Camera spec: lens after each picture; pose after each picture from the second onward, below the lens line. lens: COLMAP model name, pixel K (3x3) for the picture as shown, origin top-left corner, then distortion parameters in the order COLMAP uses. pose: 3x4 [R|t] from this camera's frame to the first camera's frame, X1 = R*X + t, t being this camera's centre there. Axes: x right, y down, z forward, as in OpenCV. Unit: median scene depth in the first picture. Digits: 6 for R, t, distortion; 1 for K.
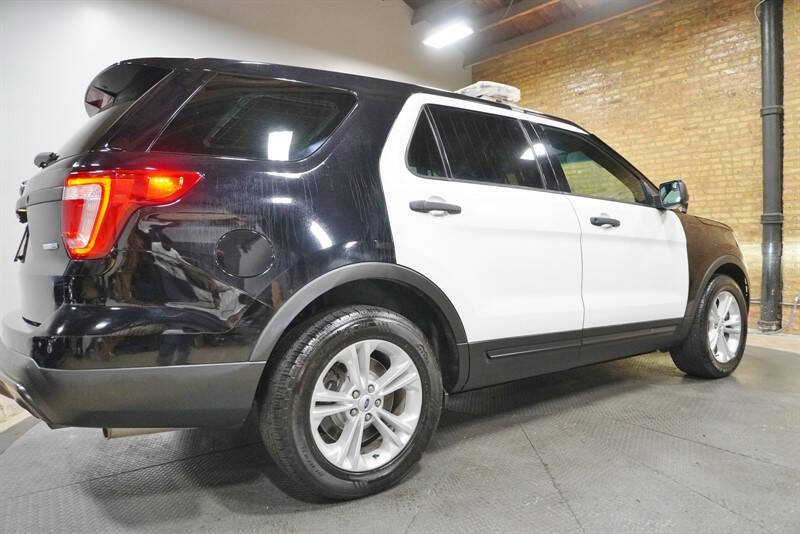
lens RADIAL K [[541.6, 0, 402.9], [0, 541.6, 267.1], [0, 0, 1]] dist [-0.034894, 0.024673]
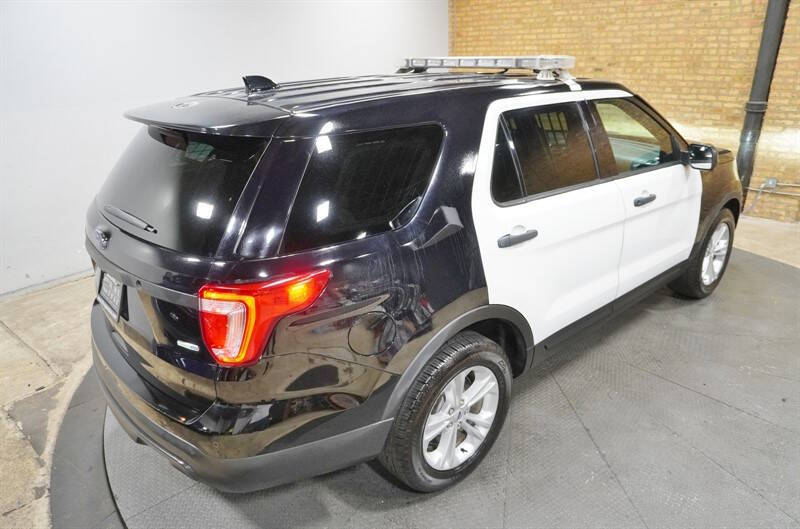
lens RADIAL K [[545.5, 0, 400.6], [0, 545.5, 267.0], [0, 0, 1]] dist [-0.032501, 0.021323]
pose [[0.993940, -0.044464, 0.100534, -0.099998], [0.007723, 0.940531, 0.339619, -0.152023], [-0.109656, -0.336785, 0.935175, 0.007306]]
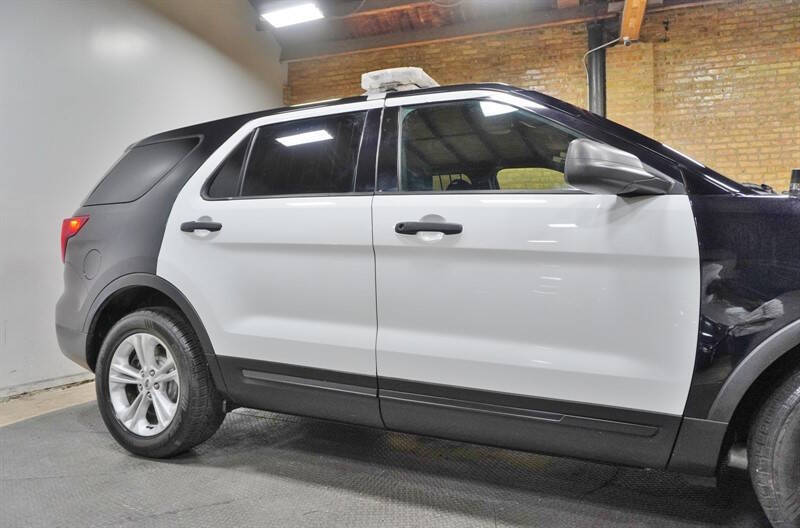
lens RADIAL K [[545.5, 0, 401.3], [0, 545.5, 262.1], [0, 0, 1]] dist [-0.032501, 0.021323]
pose [[0.879172, 0.032026, 0.475428, -0.176998], [-0.006296, 0.998433, -0.055613, 0.001142], [-0.476464, 0.045900, 0.877995, 0.218577]]
